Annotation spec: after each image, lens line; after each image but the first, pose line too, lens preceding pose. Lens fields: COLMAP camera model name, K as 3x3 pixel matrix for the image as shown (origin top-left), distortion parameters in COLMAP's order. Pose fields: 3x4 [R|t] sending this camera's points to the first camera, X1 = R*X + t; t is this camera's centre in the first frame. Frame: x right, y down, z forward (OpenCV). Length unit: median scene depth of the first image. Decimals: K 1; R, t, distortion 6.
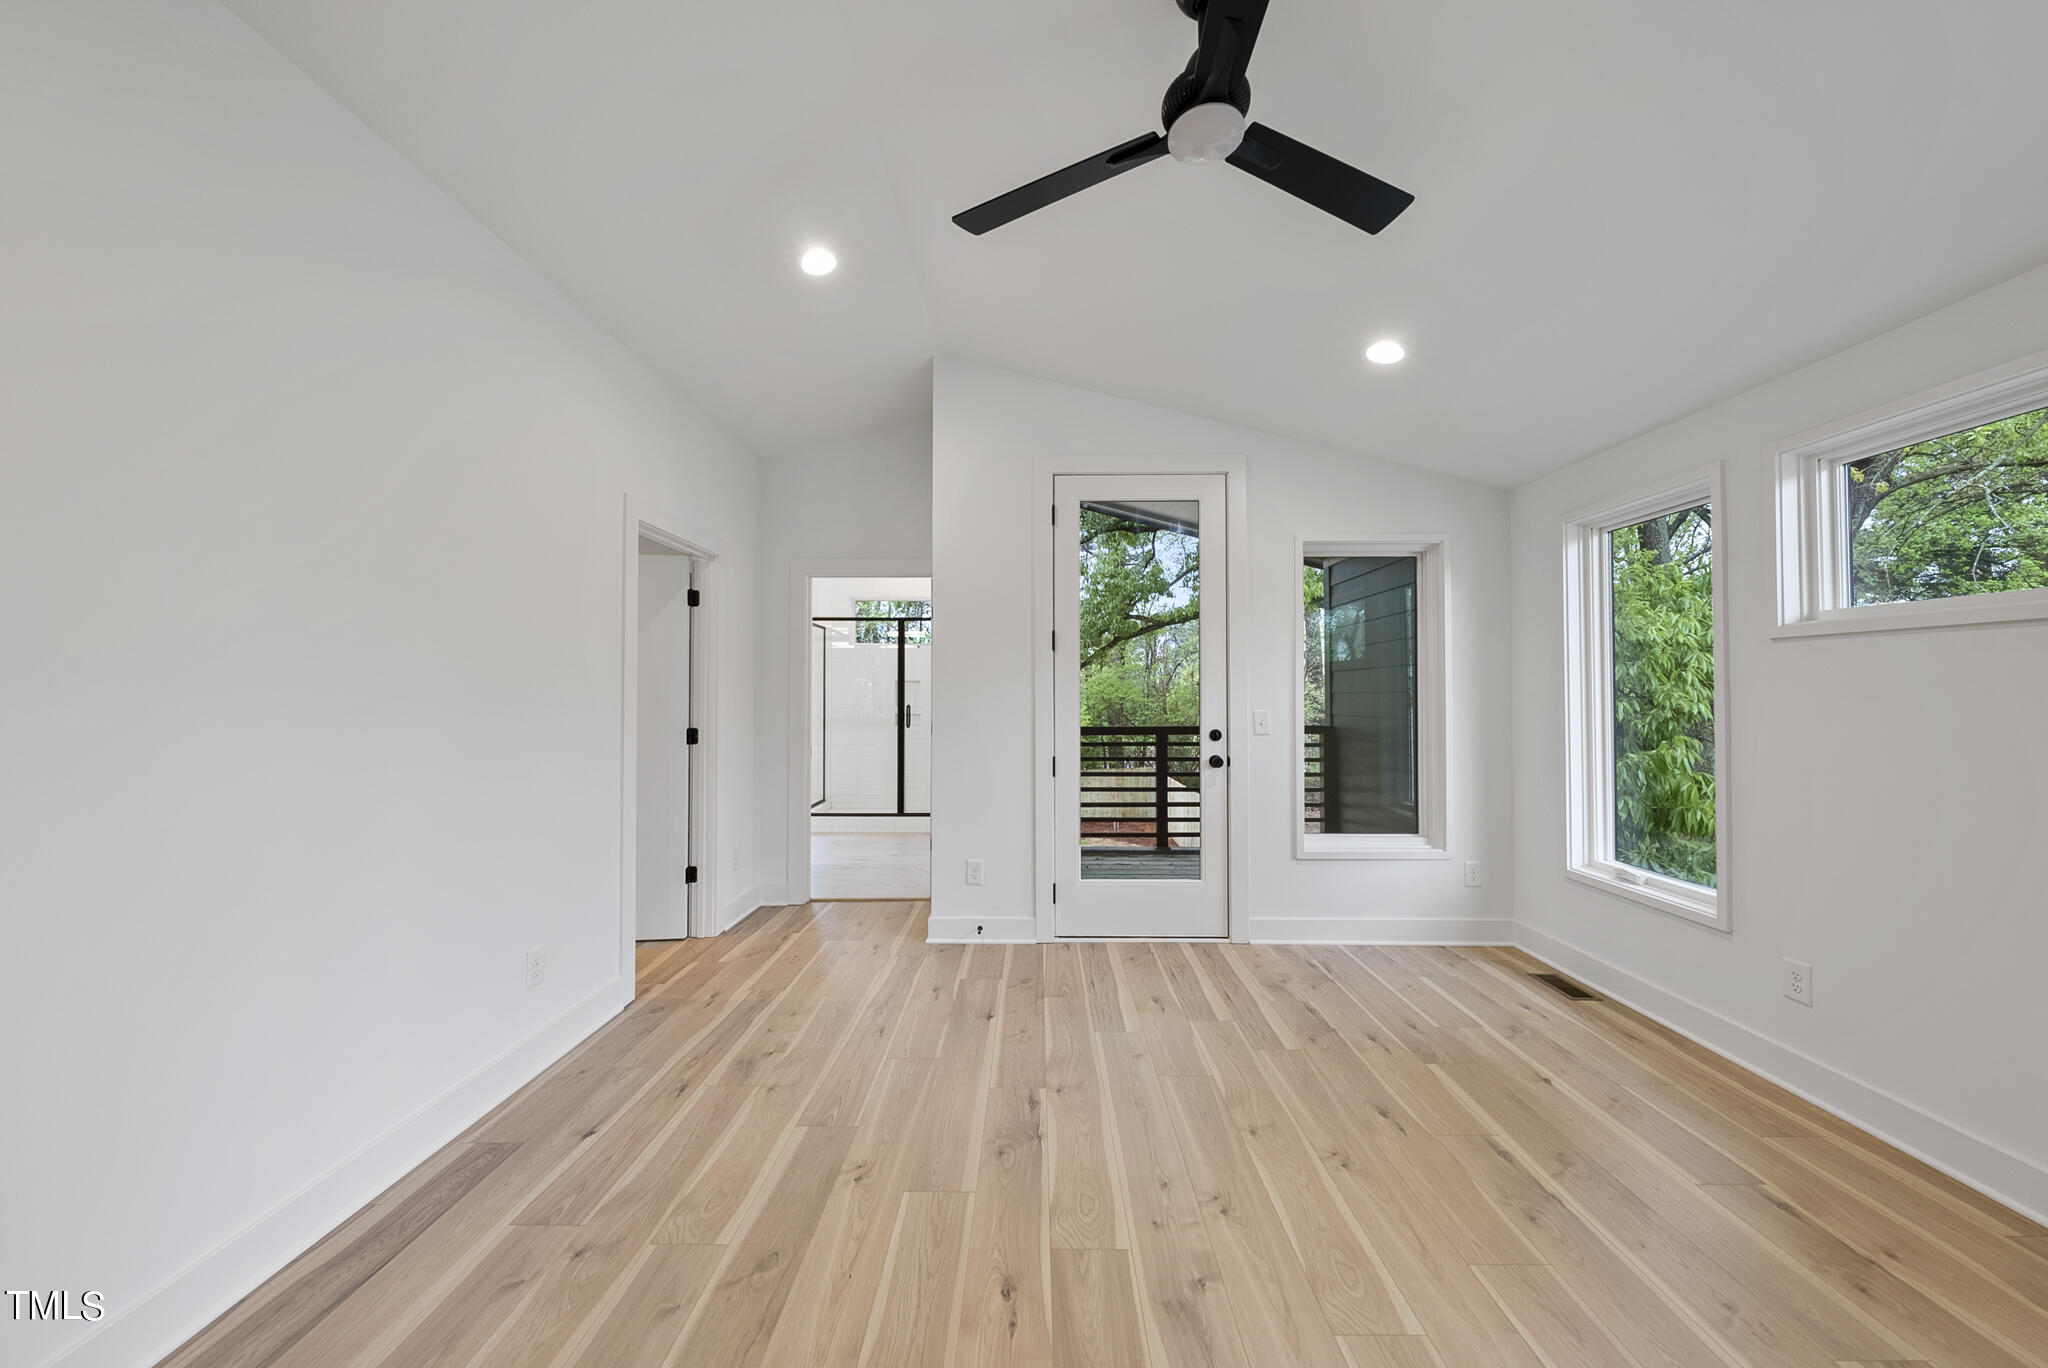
lens RADIAL K [[708.9, 0, 1016.4], [0, 708.9, 682.0], [0, 0, 1]] dist [-0.001989, 0.000303]
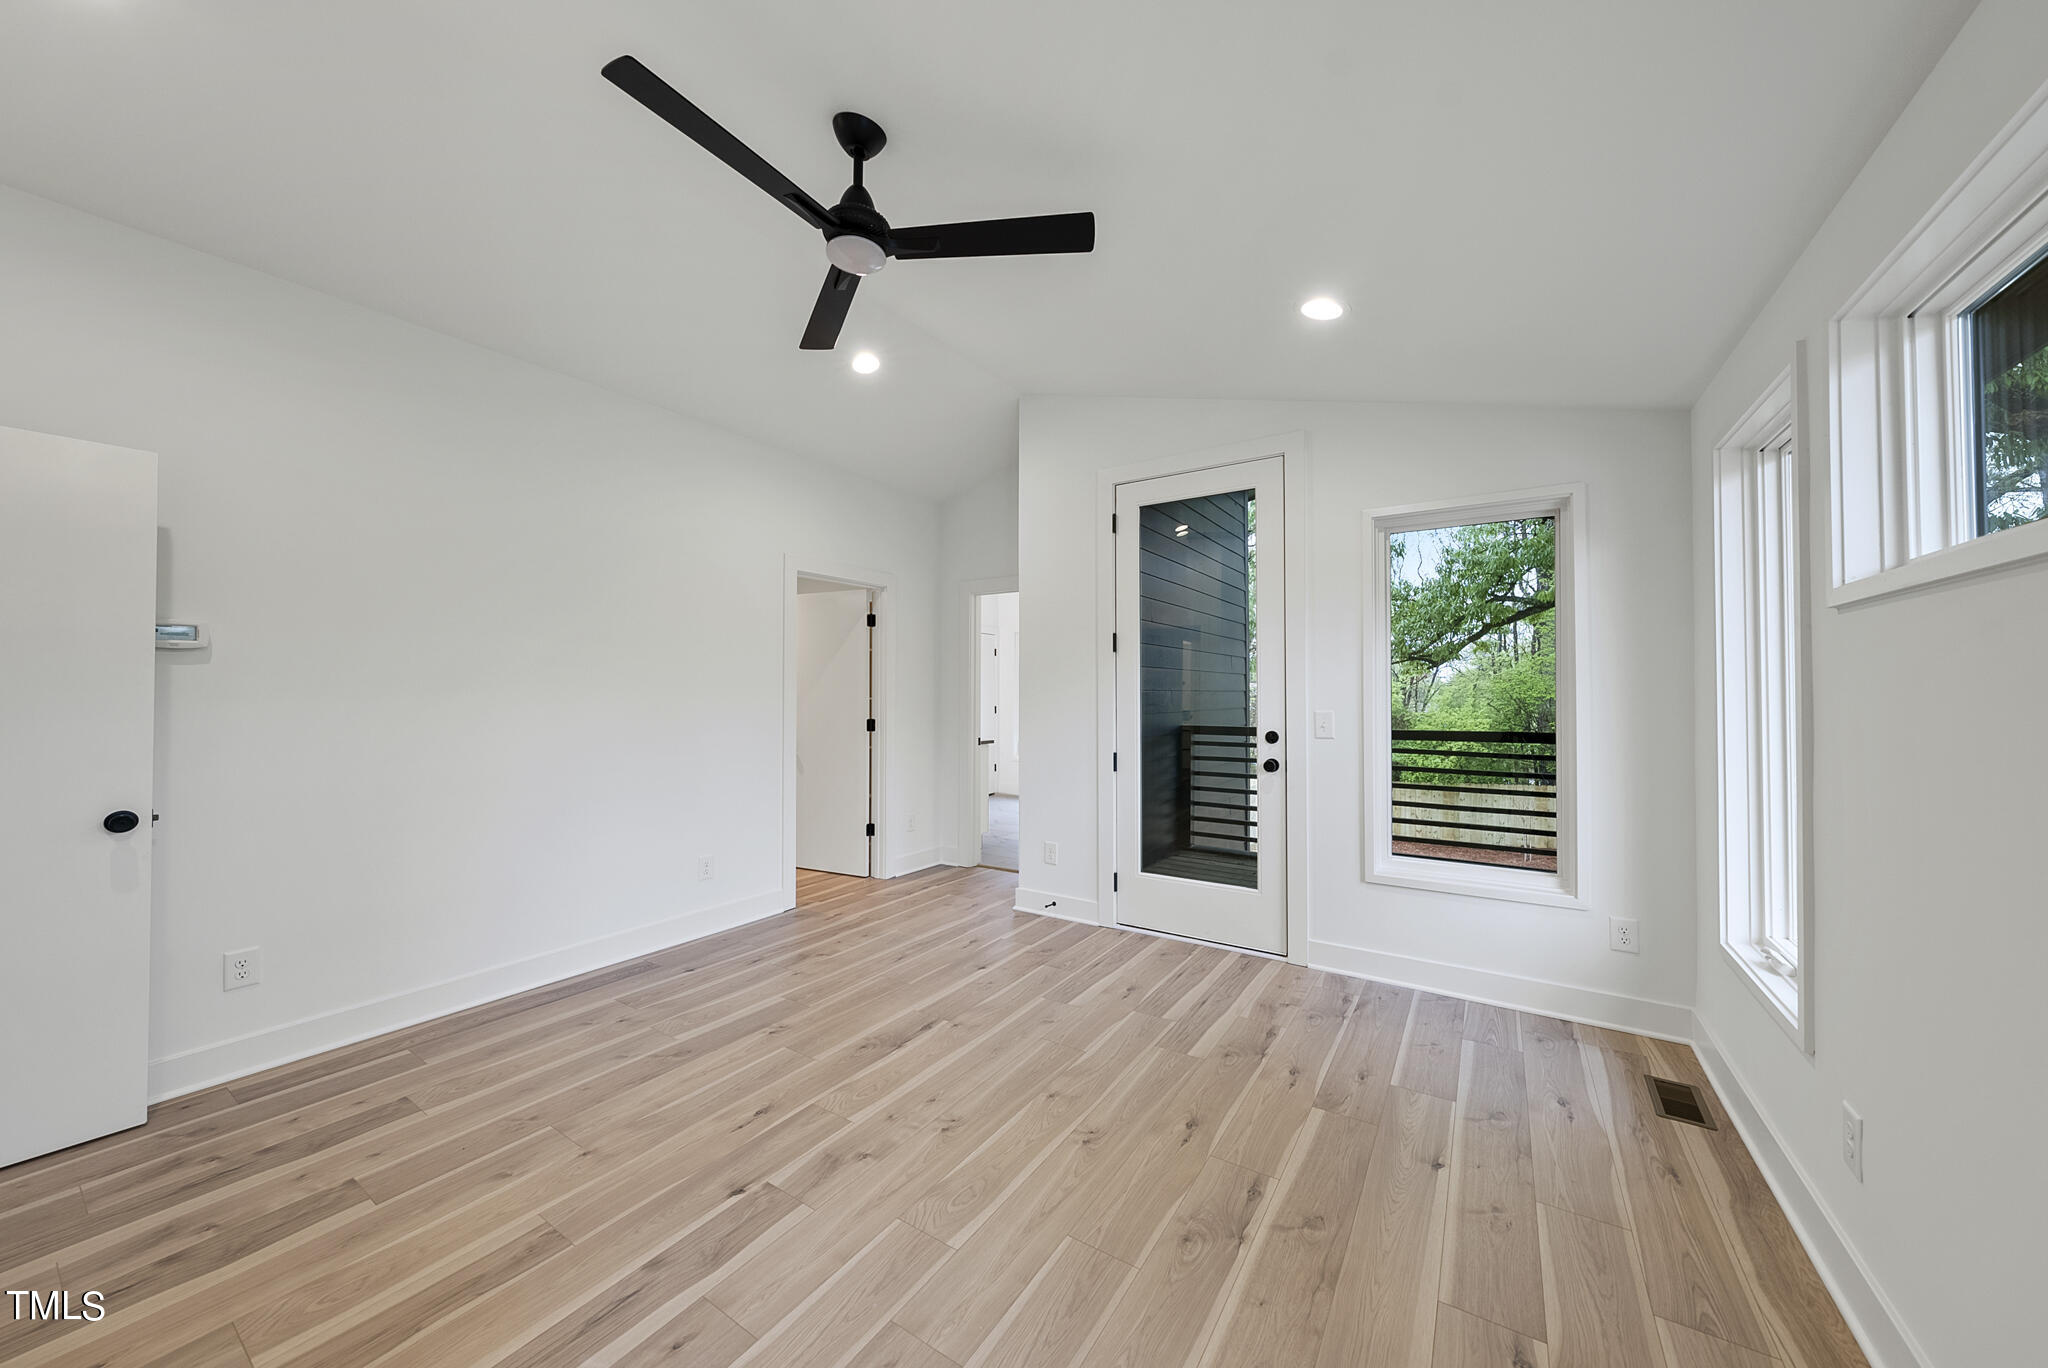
lens RADIAL K [[708.9, 0, 1013.8], [0, 708.9, 679.3], [0, 0, 1]] dist [-0.001989, 0.000303]
pose [[0.843997, -0.009694, -0.536261, 0.514343], [0.008254, 0.999953, -0.005086, 0.000965], [0.536285, -0.000134, 0.844037, 0.030754]]
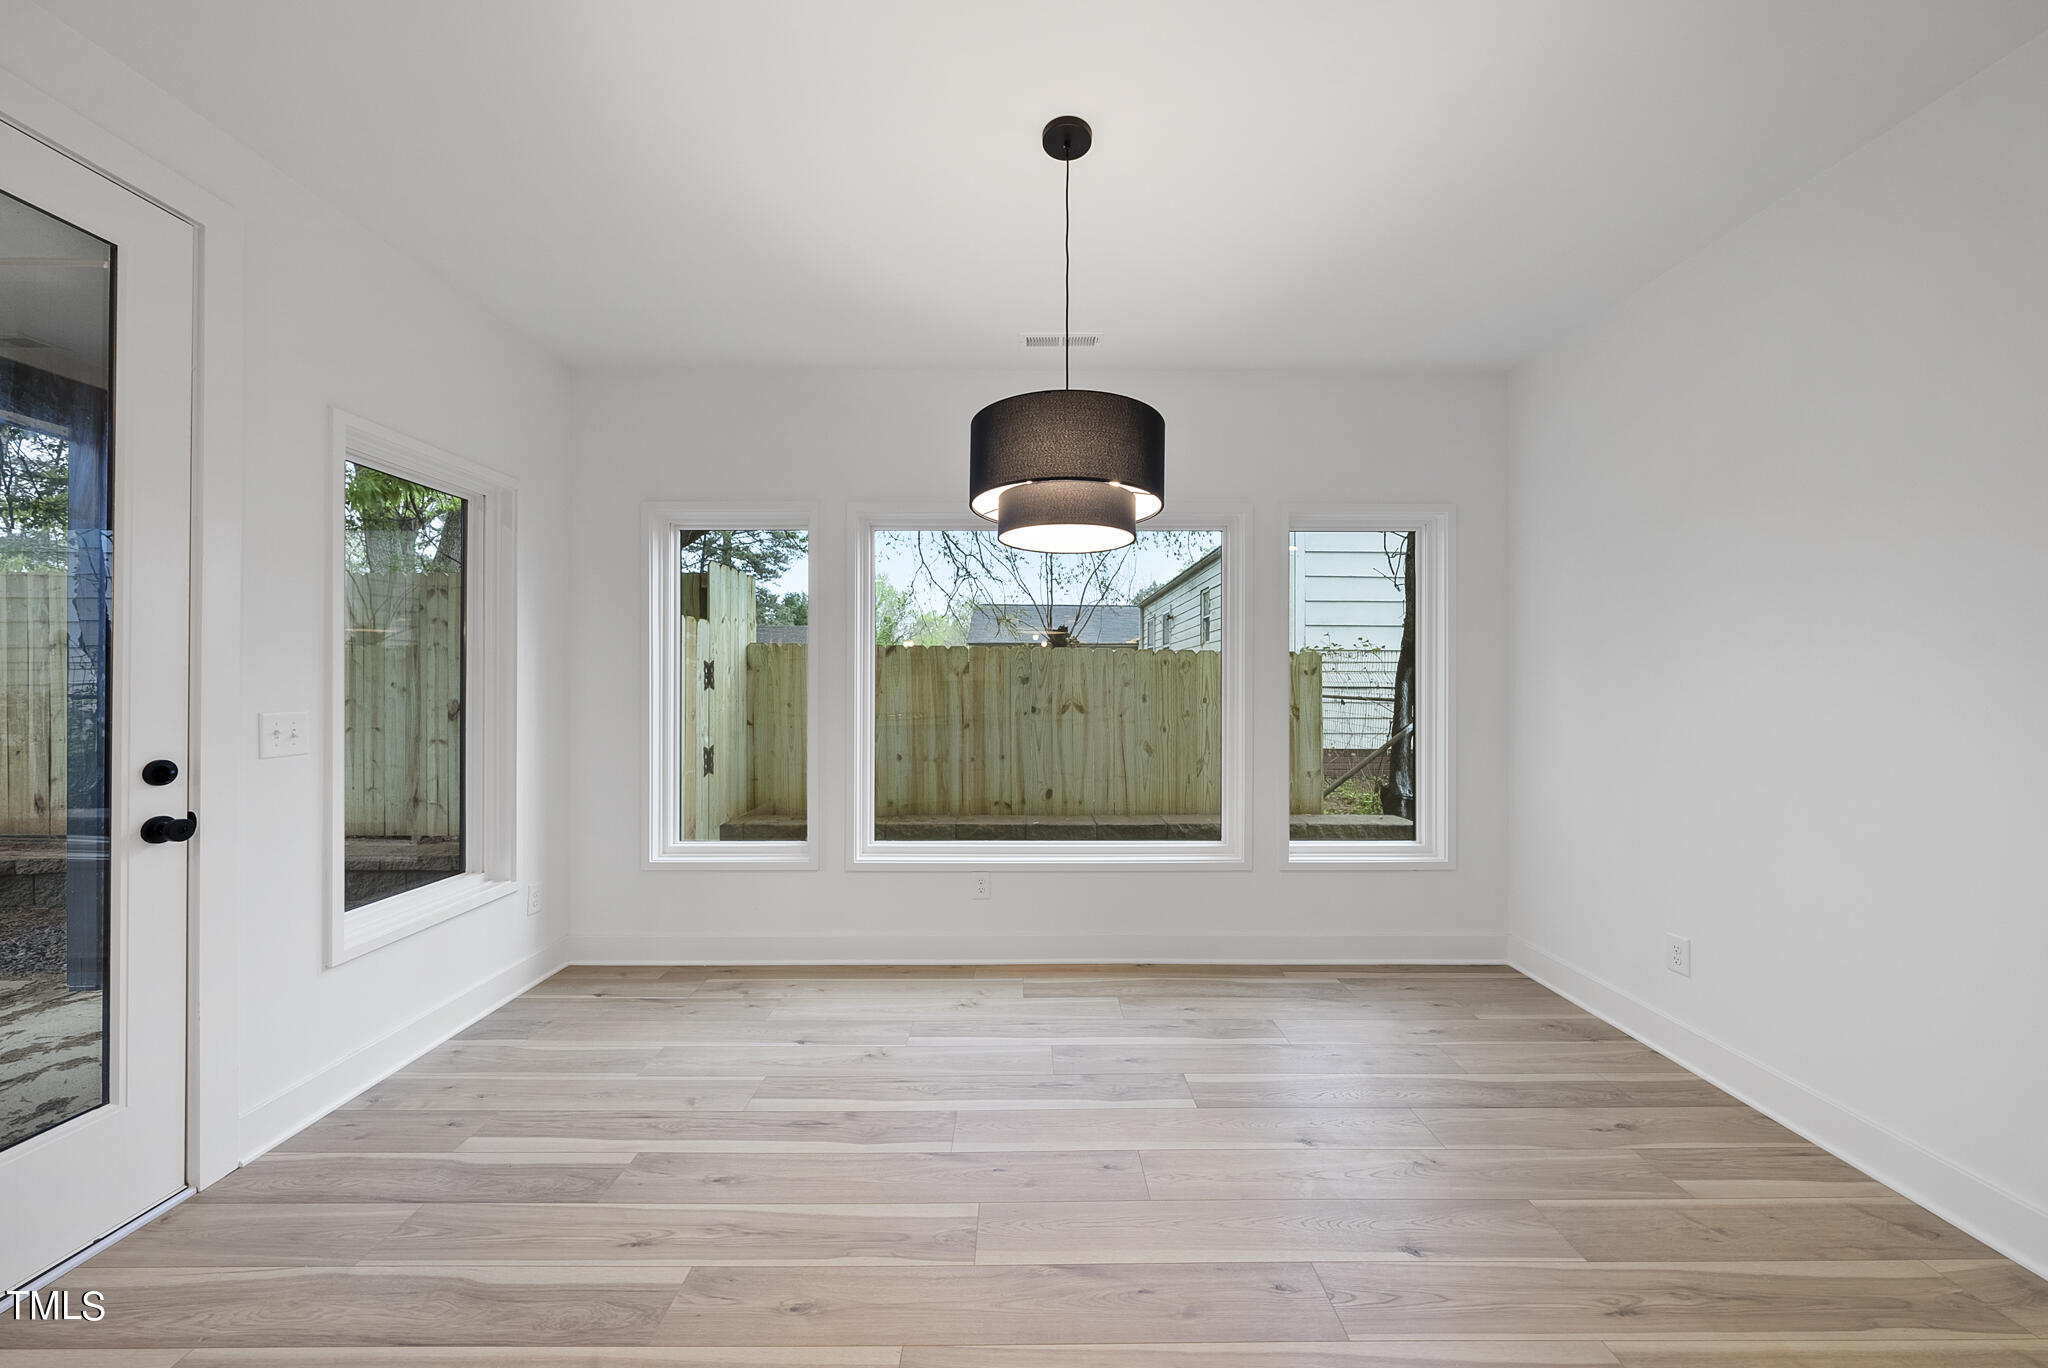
lens RADIAL K [[708.9, 0, 1021.2], [0, 708.9, 681.9], [0, 0, 1]] dist [-0.001989, 0.000303]
pose [[-0.019798, 0.006316, 0.999784, -0.202631], [-0.013838, 0.999883, -0.006590, 0.011645], [-0.999708, -0.013965, -0.019709, 0.460374]]
